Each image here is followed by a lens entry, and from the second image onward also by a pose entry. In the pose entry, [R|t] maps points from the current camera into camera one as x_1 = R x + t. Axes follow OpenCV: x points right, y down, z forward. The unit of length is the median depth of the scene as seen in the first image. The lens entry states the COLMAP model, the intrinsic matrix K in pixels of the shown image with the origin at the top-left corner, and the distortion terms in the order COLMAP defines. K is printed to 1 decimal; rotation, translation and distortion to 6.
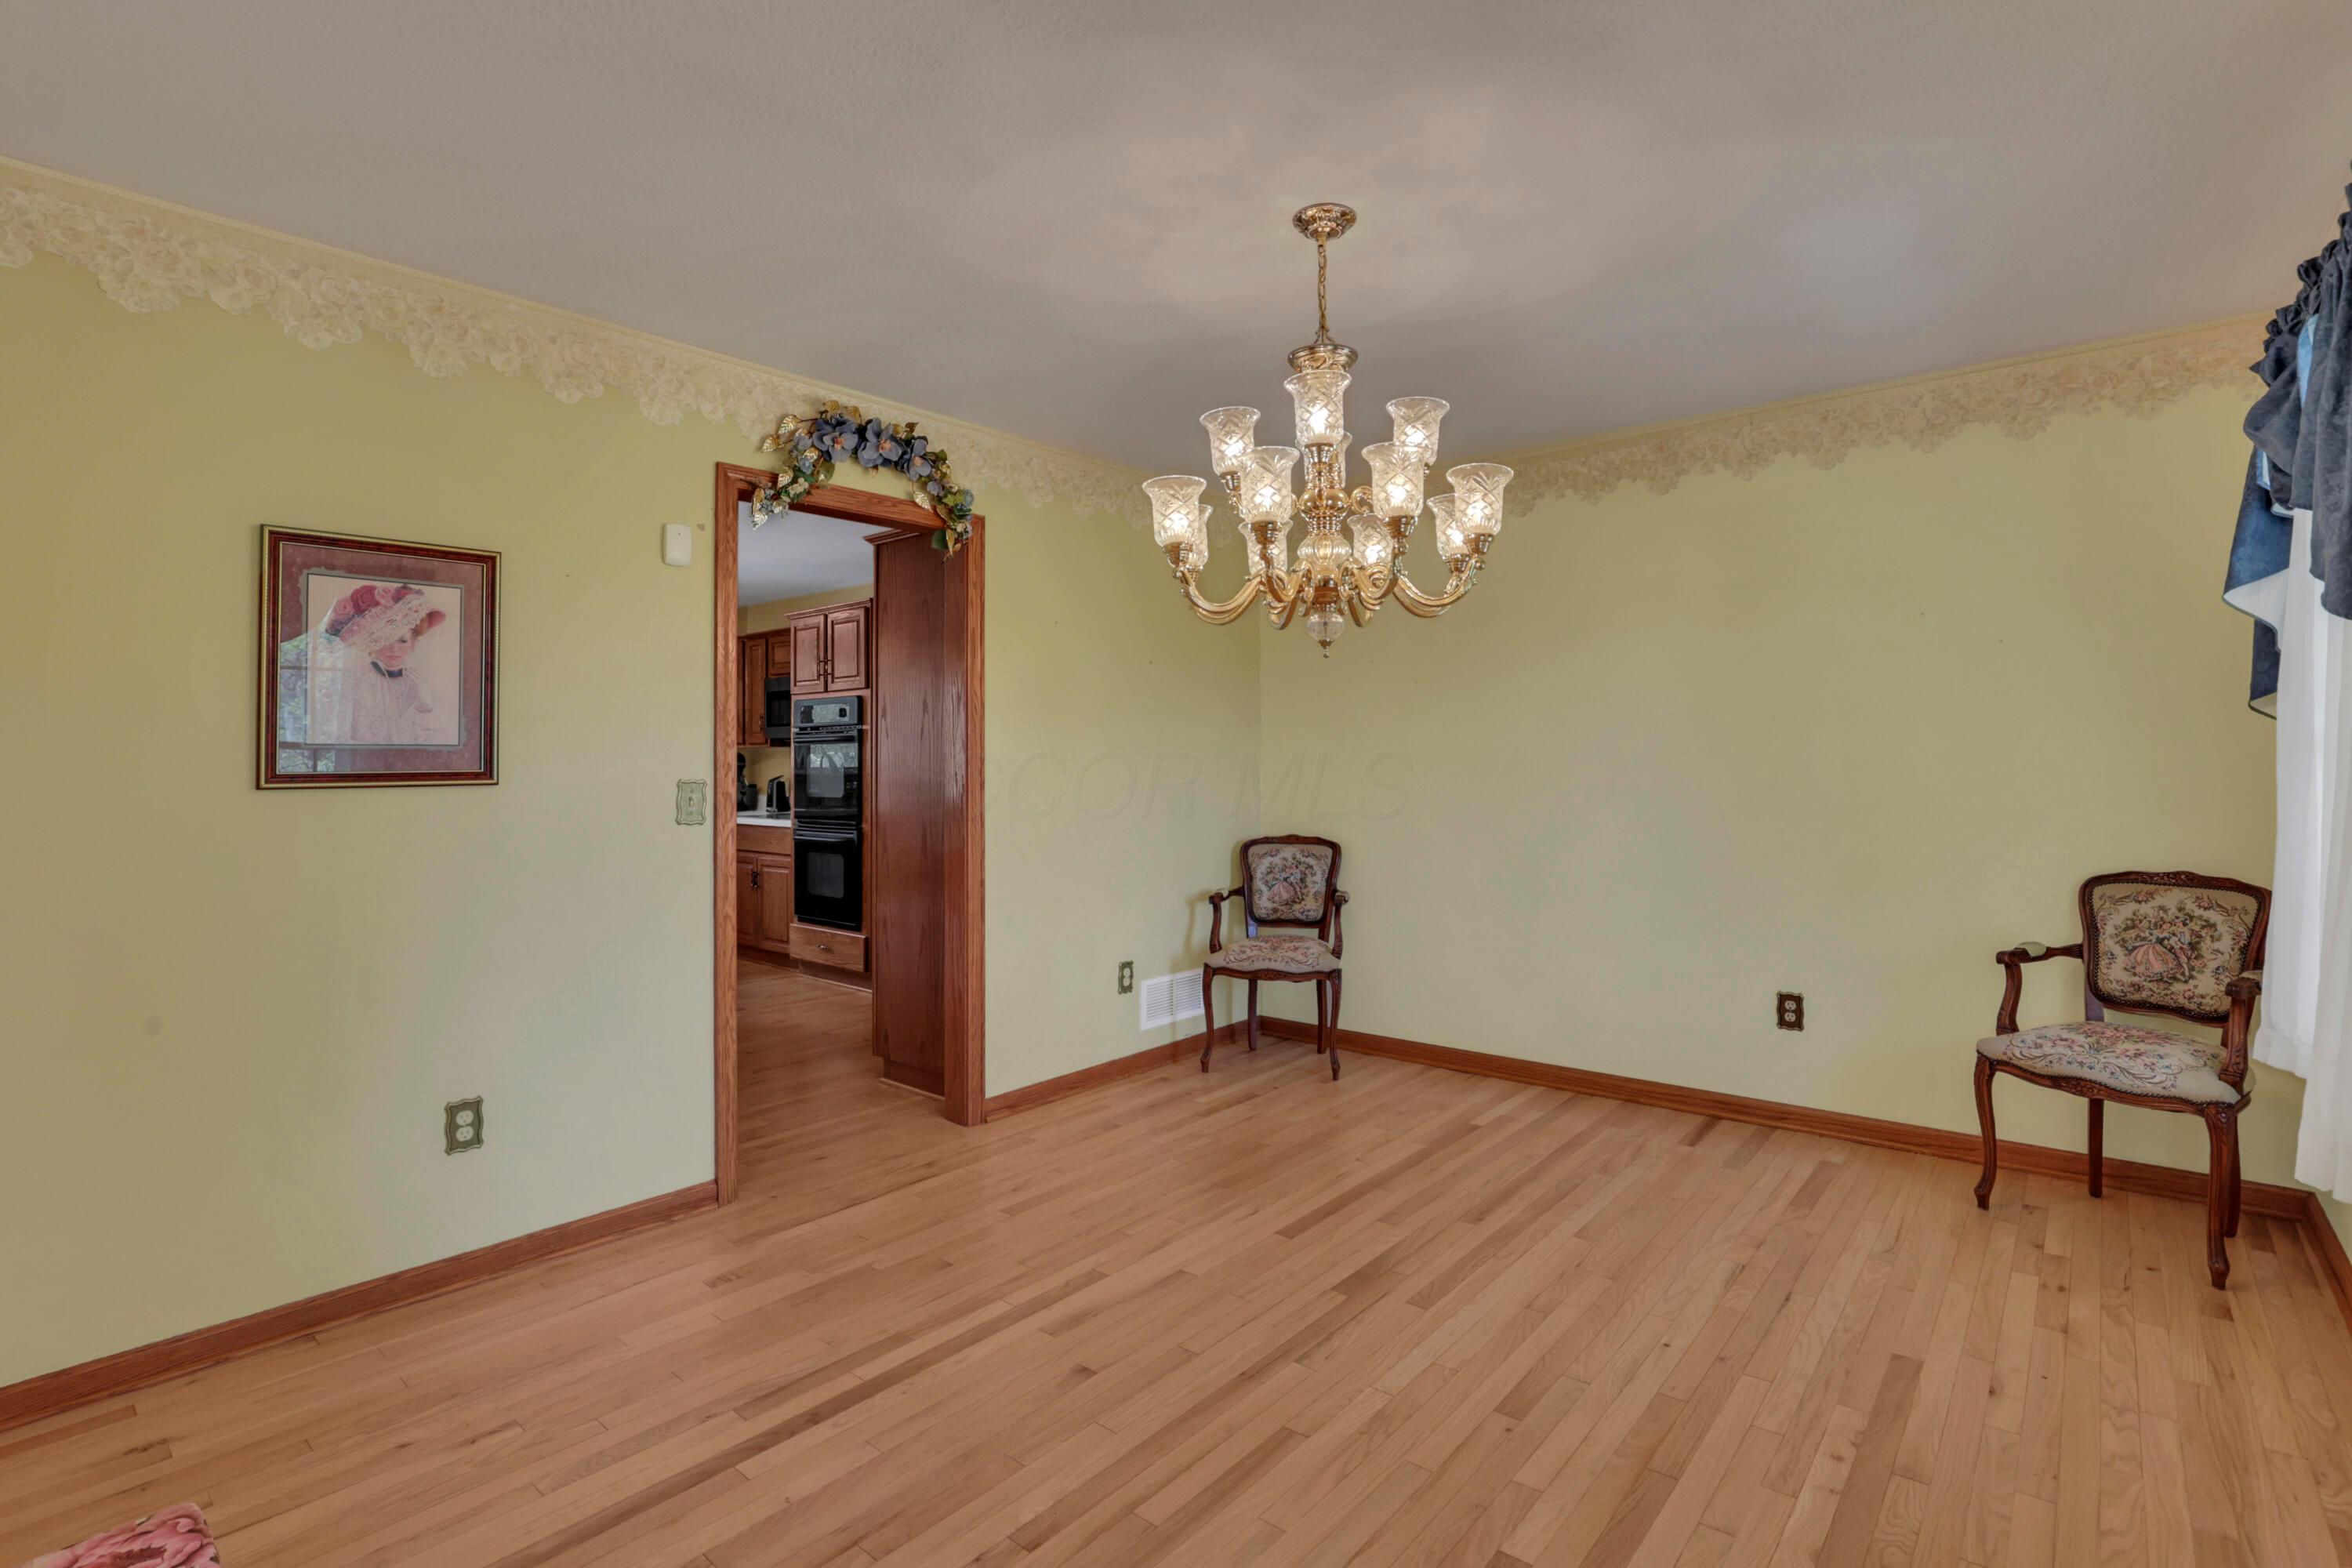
lens RADIAL K [[1097.1, 0, 1181.2], [0, 1097.1, 750.9], [0, 0, 1]] dist [-0.028715, 0.005385]
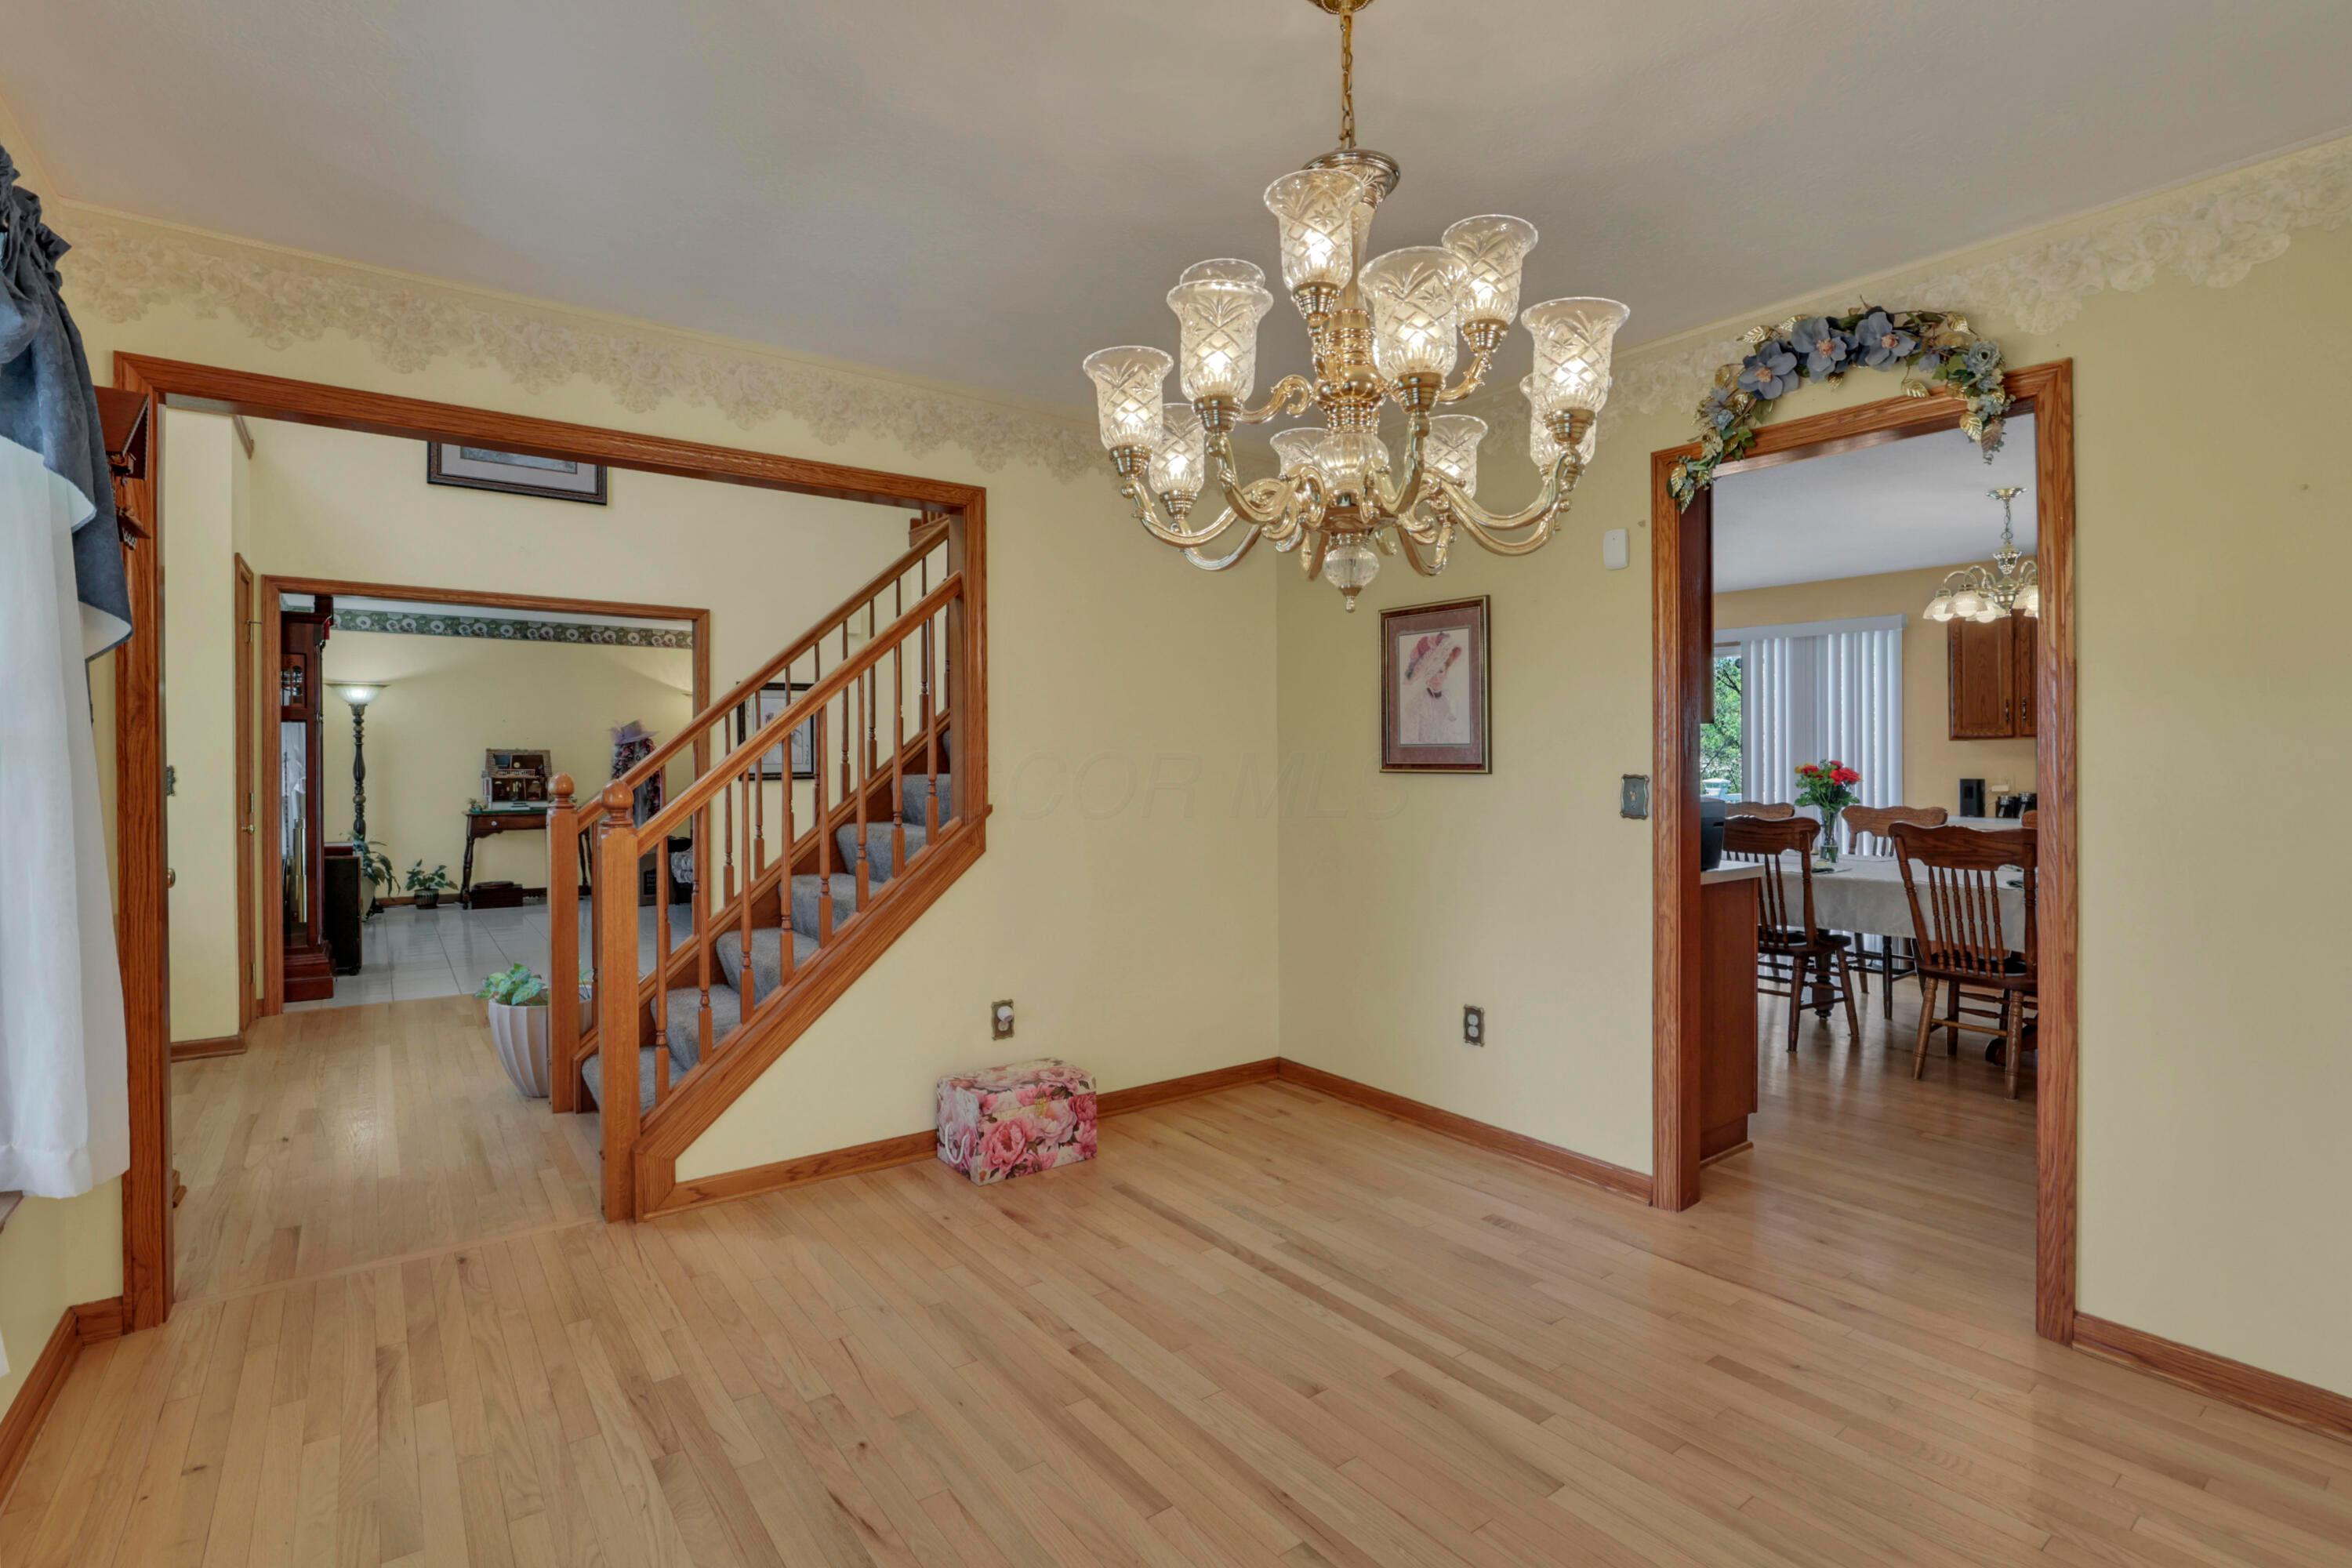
lens RADIAL K [[1097.1, 0, 1176.4], [0, 1097.1, 761.8], [0, 0, 1]] dist [-0.028715, 0.005385]
pose [[-0.216905, 0.007849, -0.976161, 0.775834], [0.008828, 0.999943, 0.006079, 0.006155], [0.976153, -0.007299, -0.216962, 0.973793]]
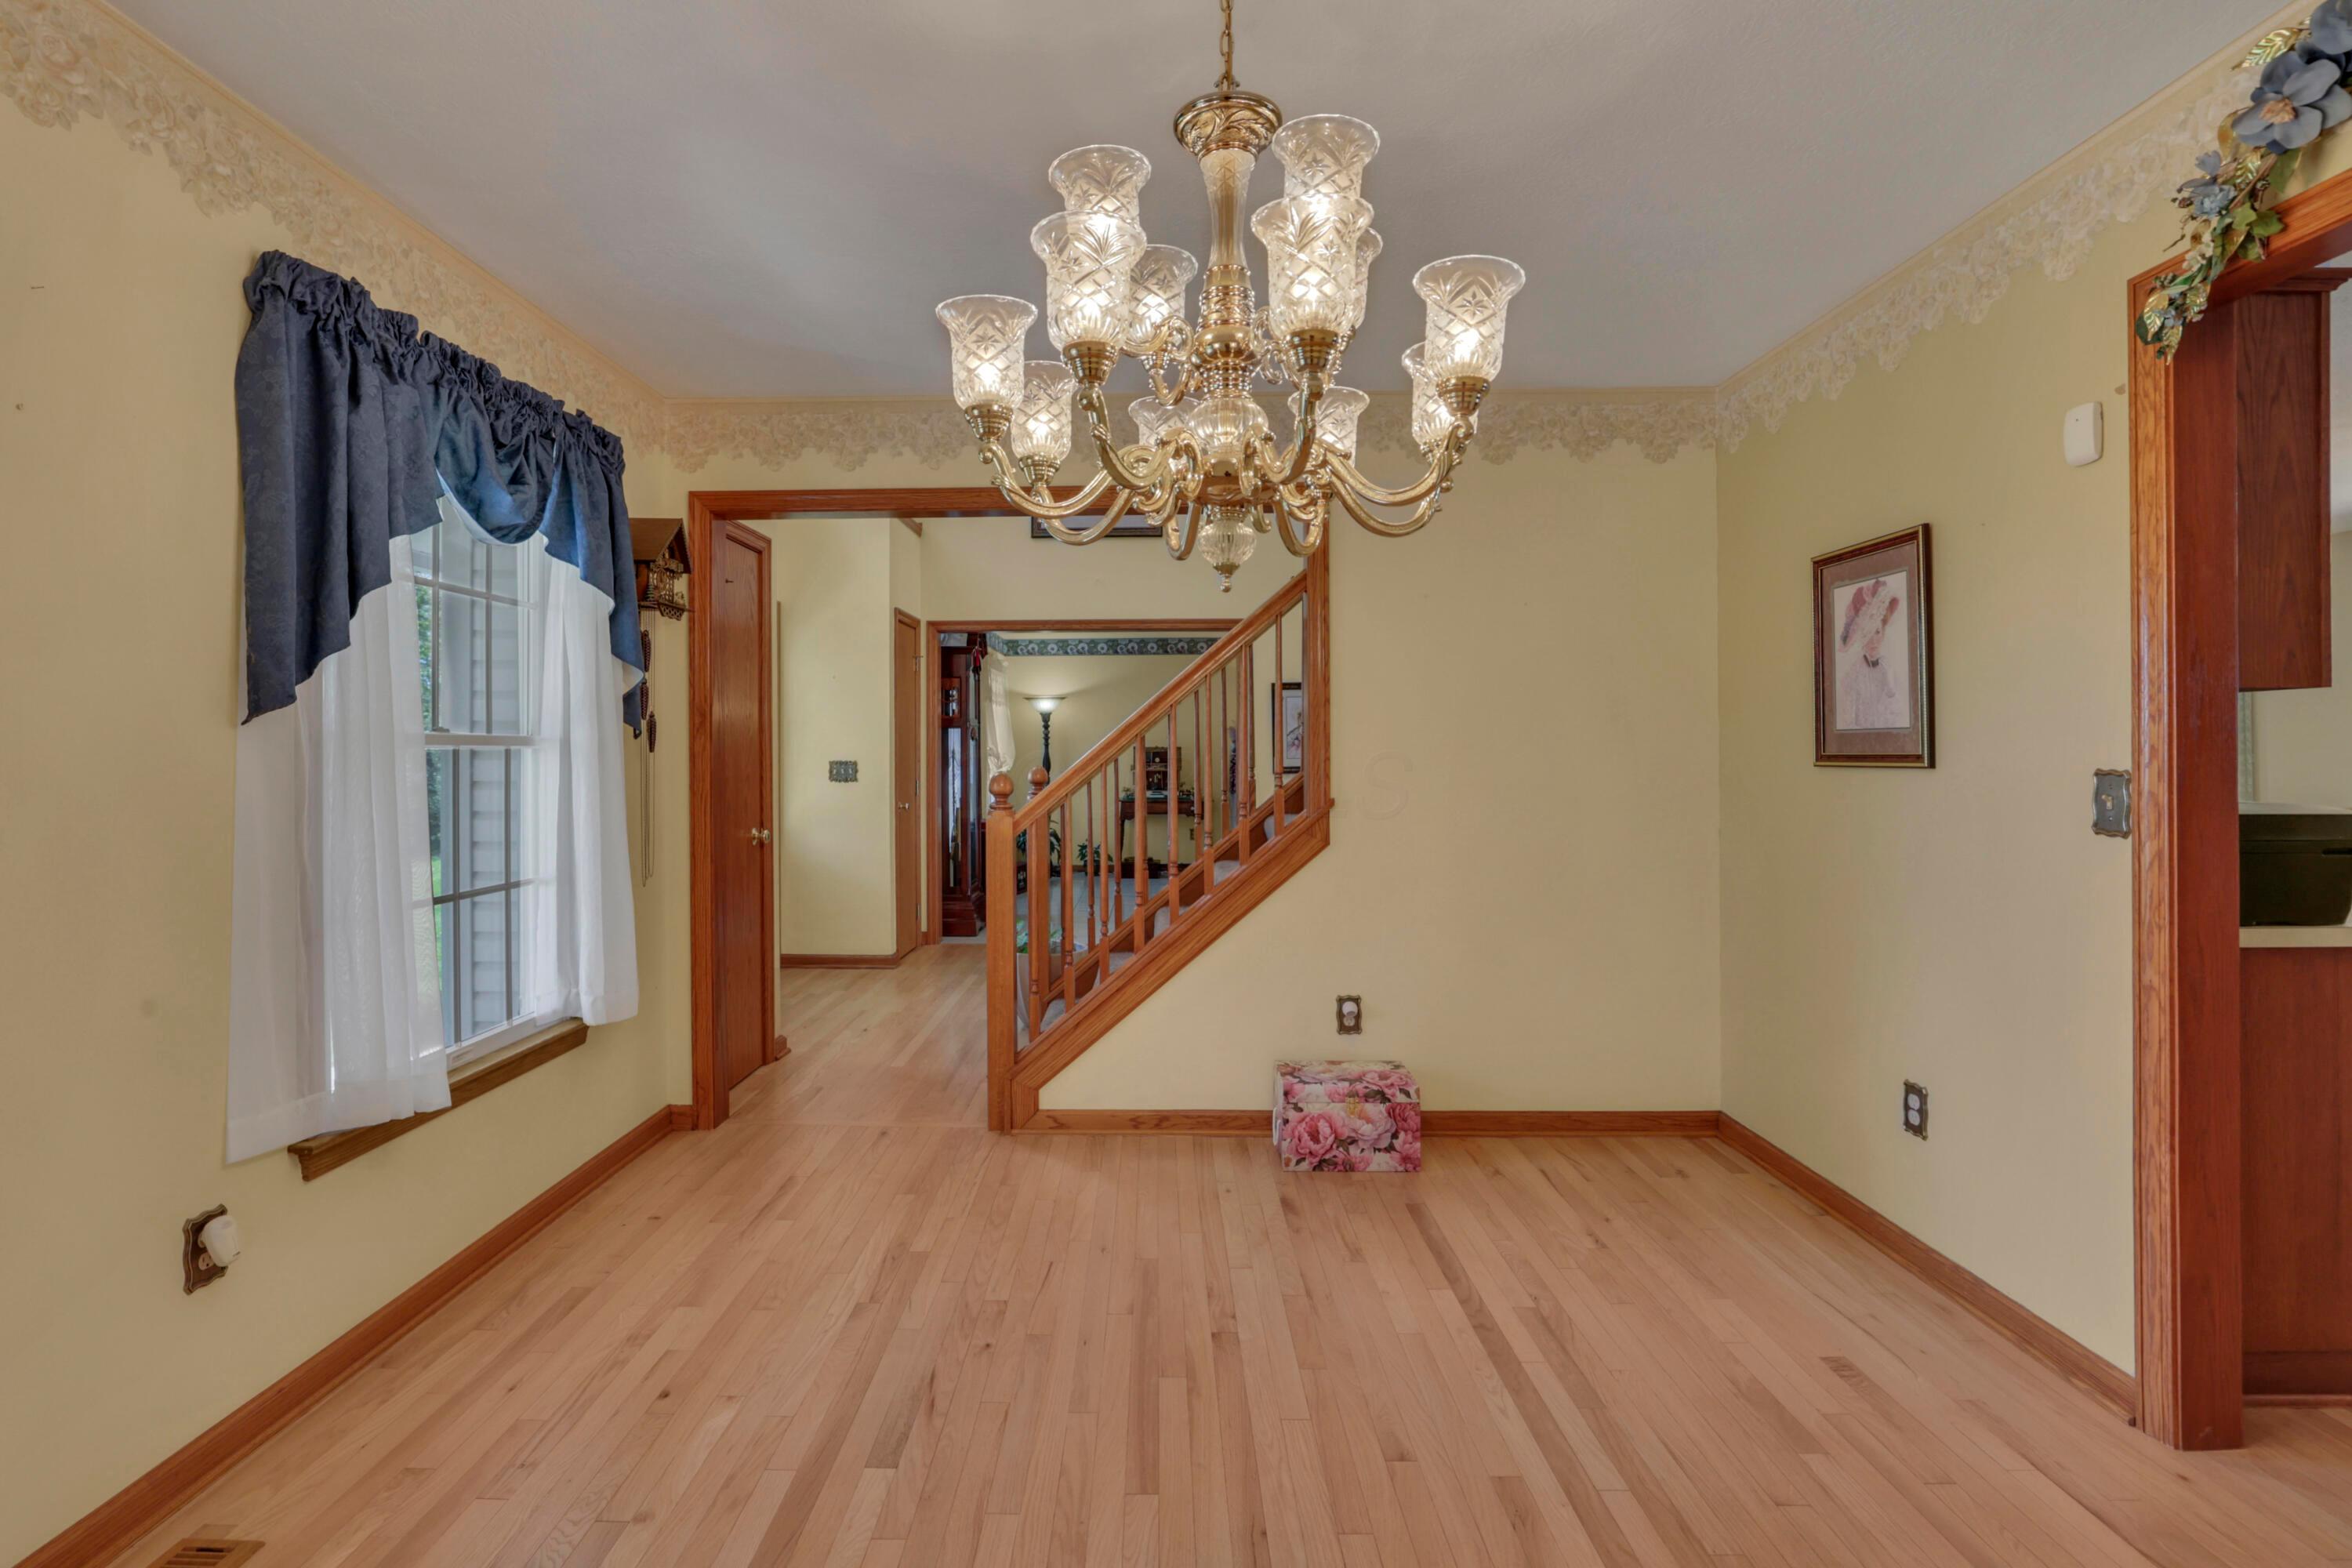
lens RADIAL K [[1097.1, 0, 1129.2], [0, 1097.1, 760.5], [0, 0, 1]] dist [-0.028715, 0.005385]
pose [[-0.774104, 0.013686, -0.632911, 0.543472], [0.015870, 0.999872, 0.002211, 0.012155], [0.632860, -0.008333, -0.774222, 1.365189]]
